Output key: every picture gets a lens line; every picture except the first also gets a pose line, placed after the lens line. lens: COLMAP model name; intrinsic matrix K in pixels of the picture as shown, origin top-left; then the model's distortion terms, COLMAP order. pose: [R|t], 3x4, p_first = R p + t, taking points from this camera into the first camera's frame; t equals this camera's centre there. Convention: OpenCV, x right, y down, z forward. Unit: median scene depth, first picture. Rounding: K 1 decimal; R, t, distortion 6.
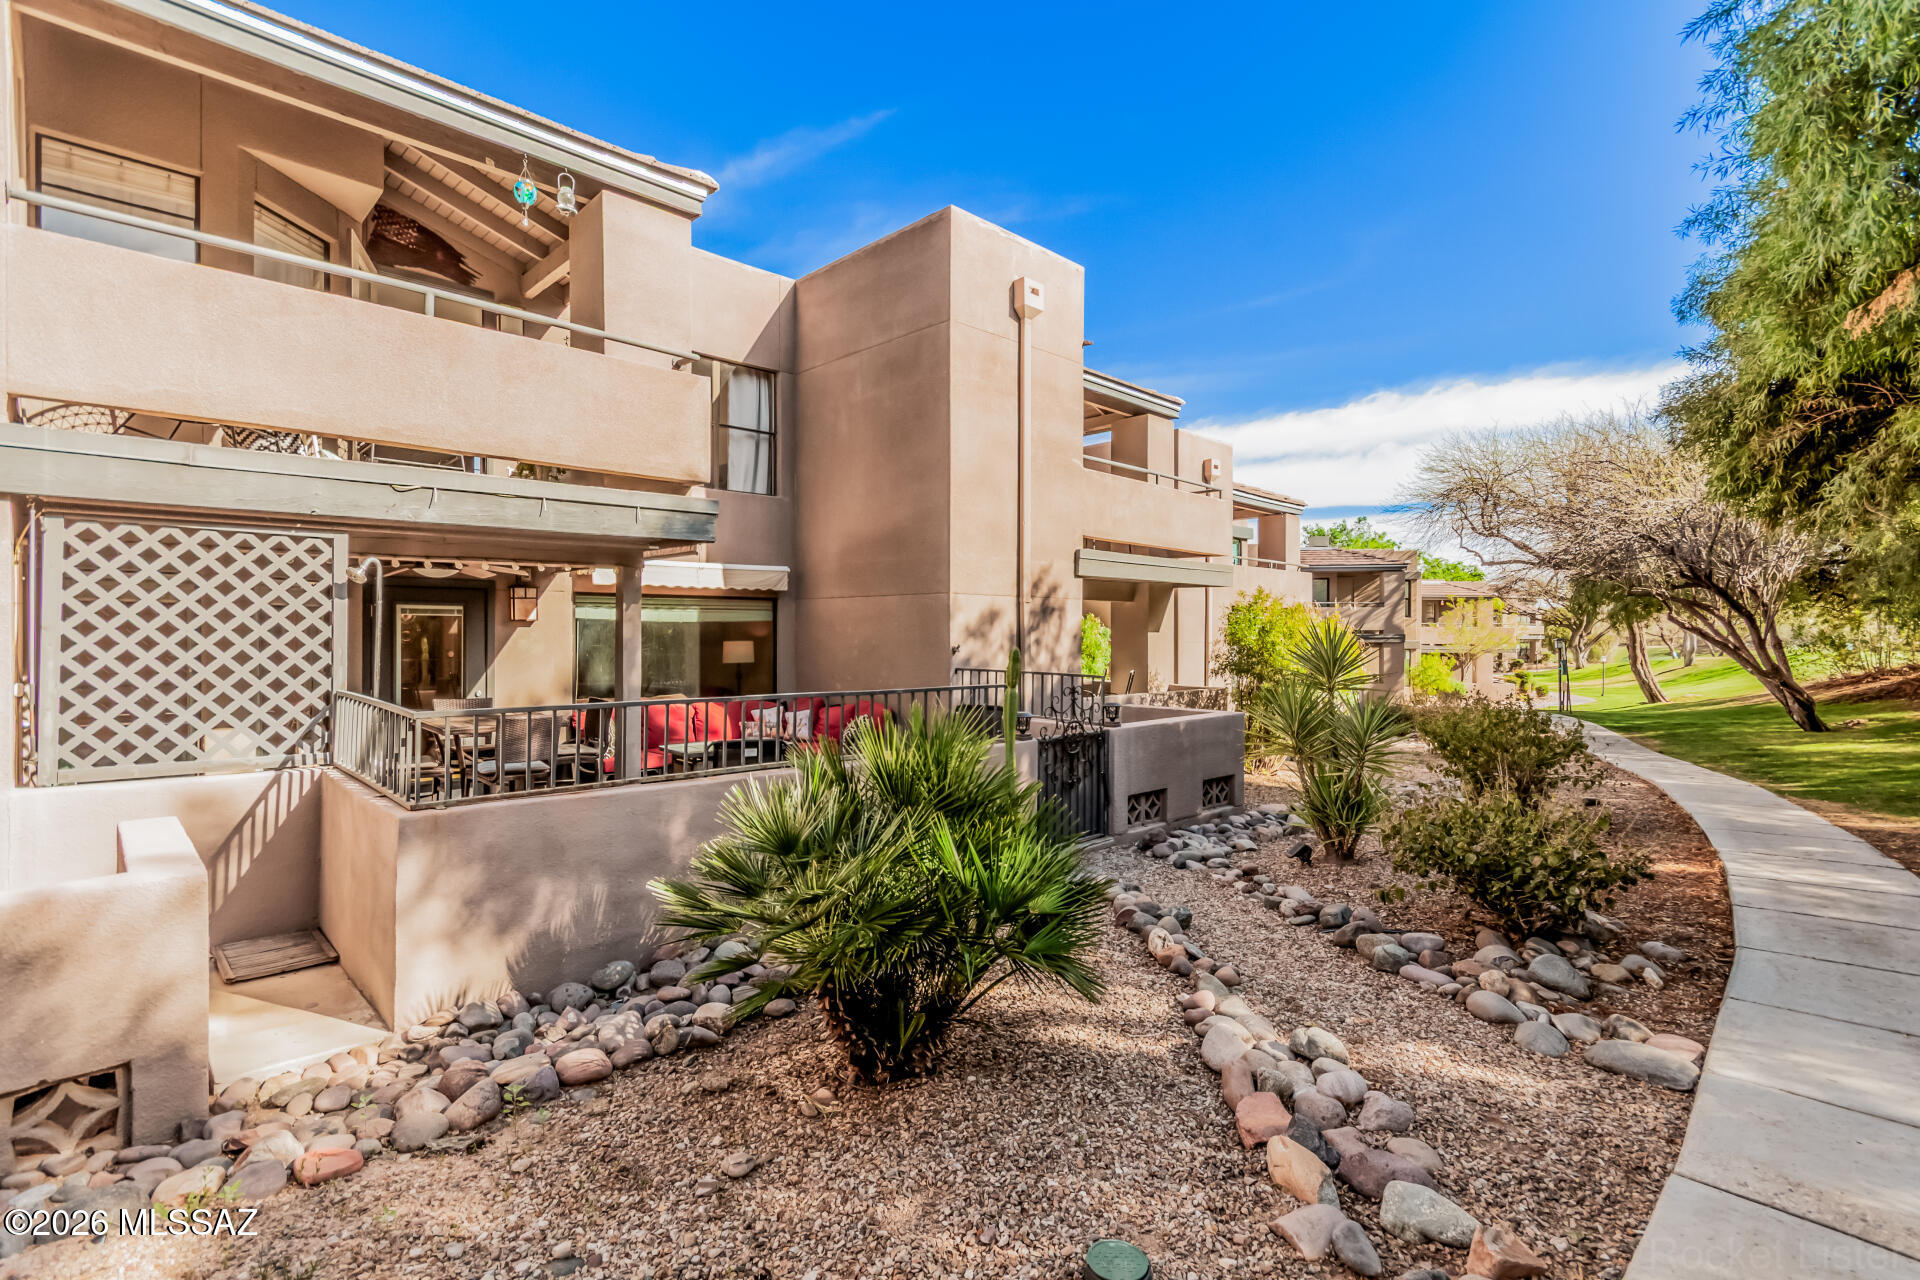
lens RADIAL K [[897.3, 0, 965.7], [0, 897.3, 635.9], [0, 0, 1]] dist [0.005548, -0.000007]
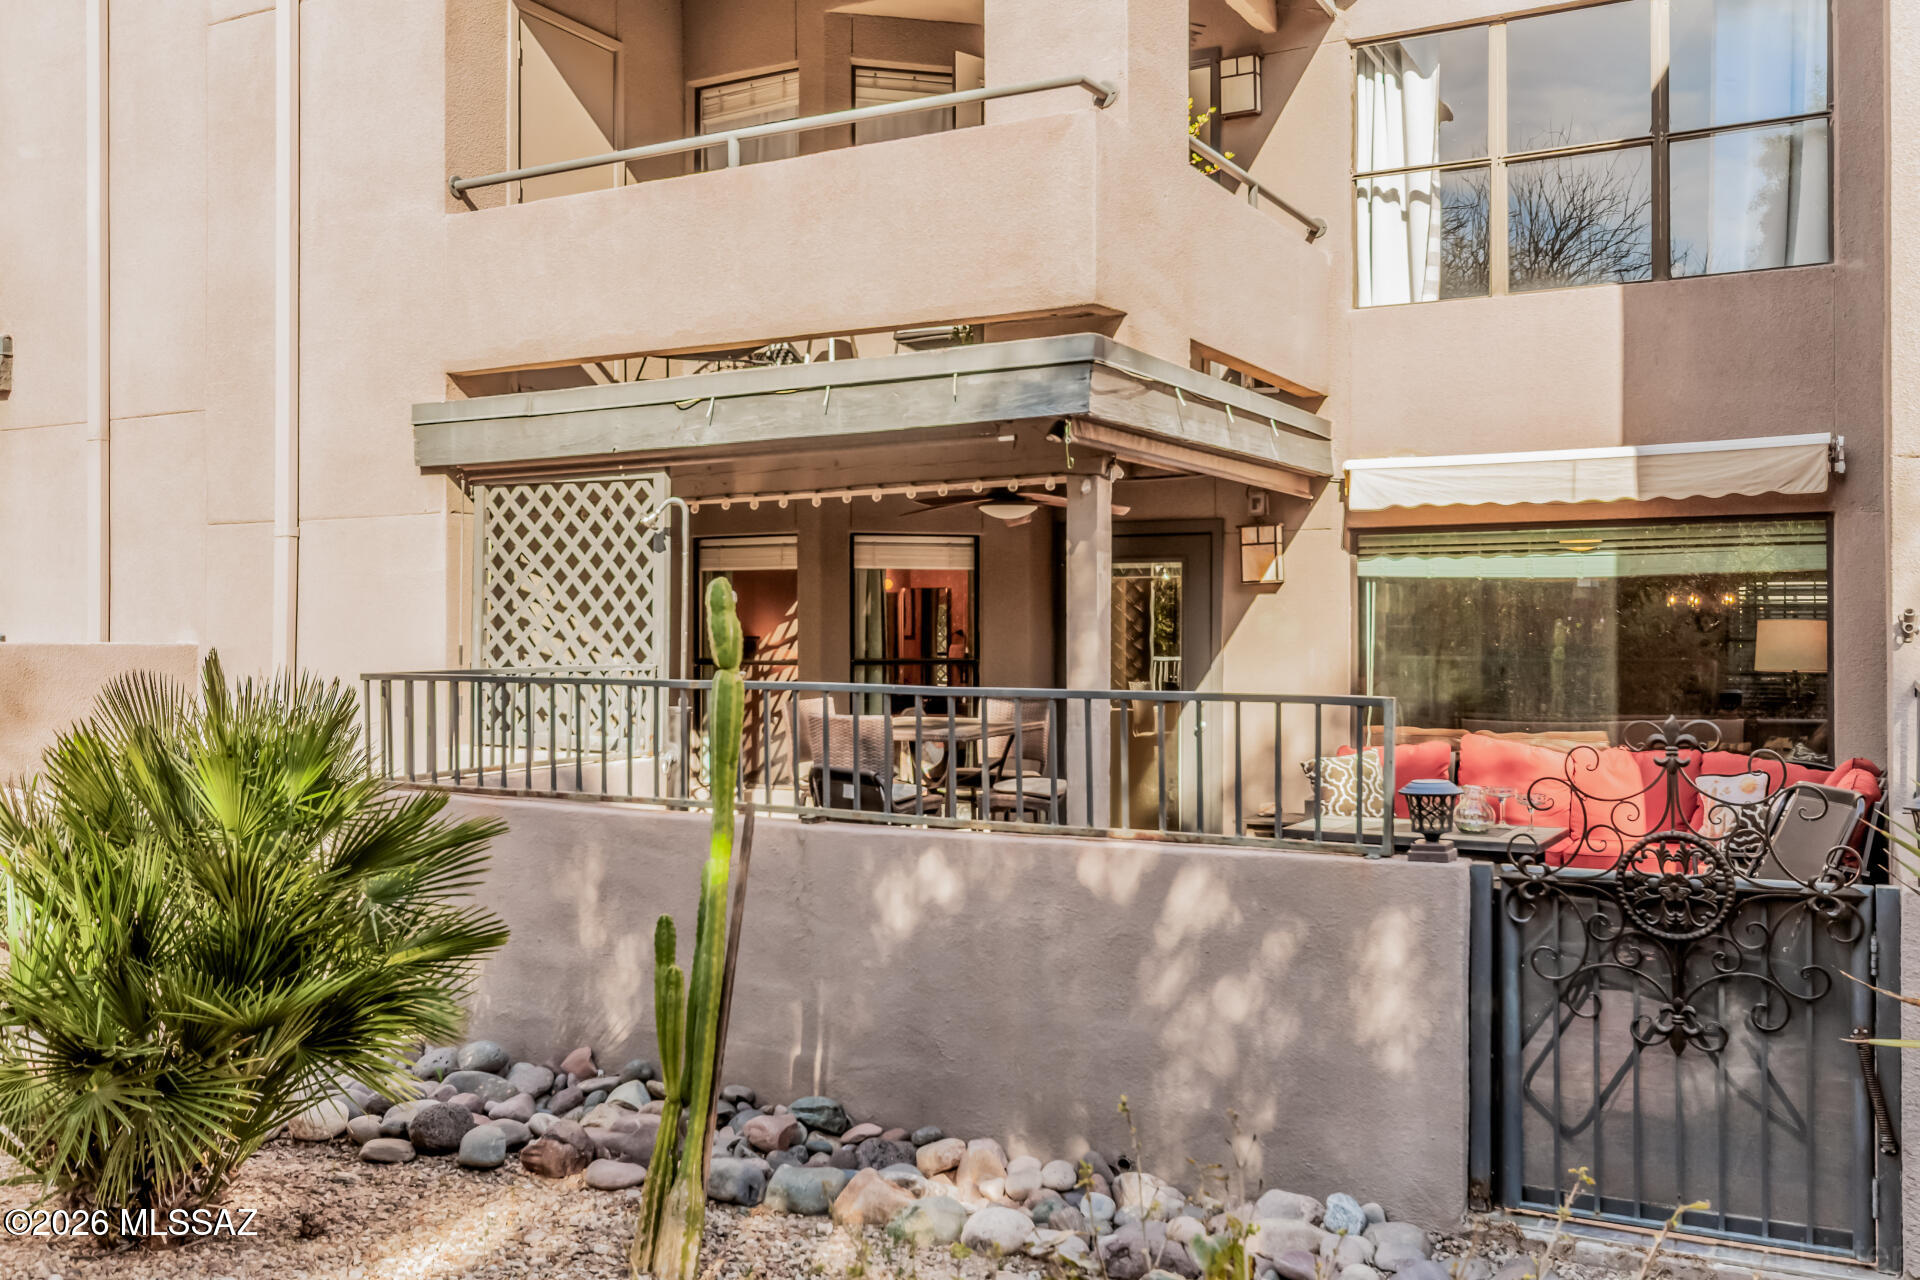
lens RADIAL K [[1690.5, 0, 960.8], [0, 1690.5, 626.0], [0, 0, 1]] dist [-0.015135, 0.020757]
pose [[0.280425, -0.012906, -0.959789, 0.775110], [-0.005430, 0.999872, -0.015032, 0.043636], [0.959861, 0.009427, 0.280319, 0.776374]]
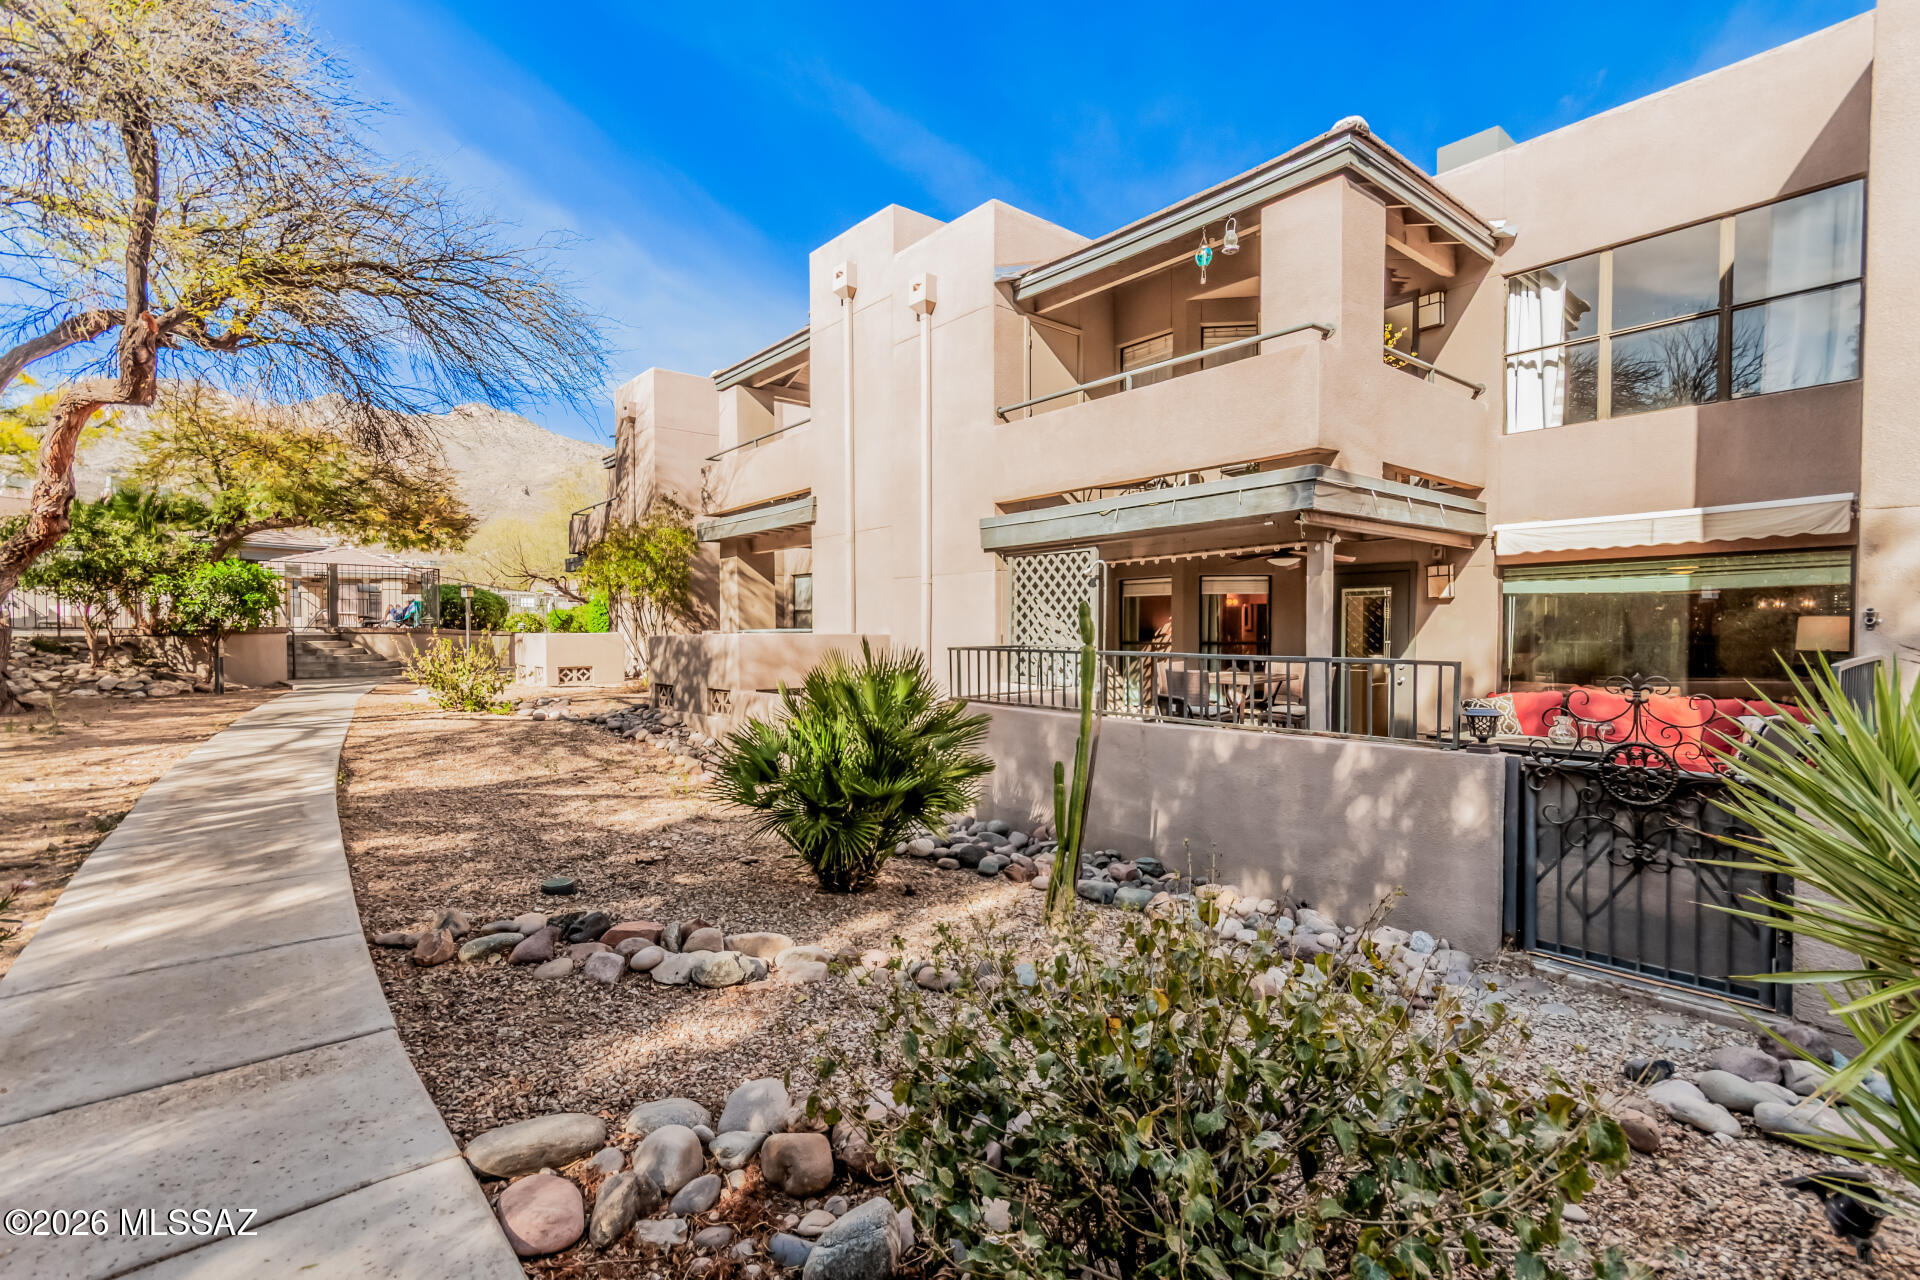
lens RADIAL K [[897.3, 0, 964.0], [0, 897.3, 645.9], [0, 0, 1]] dist [0.005548, -0.000007]
pose [[-0.088826, 0.009575, -0.996001, 0.867233], [-0.005567, 0.999933, 0.010109, 0.045776], [0.996032, 0.006443, -0.088767, 0.848089]]
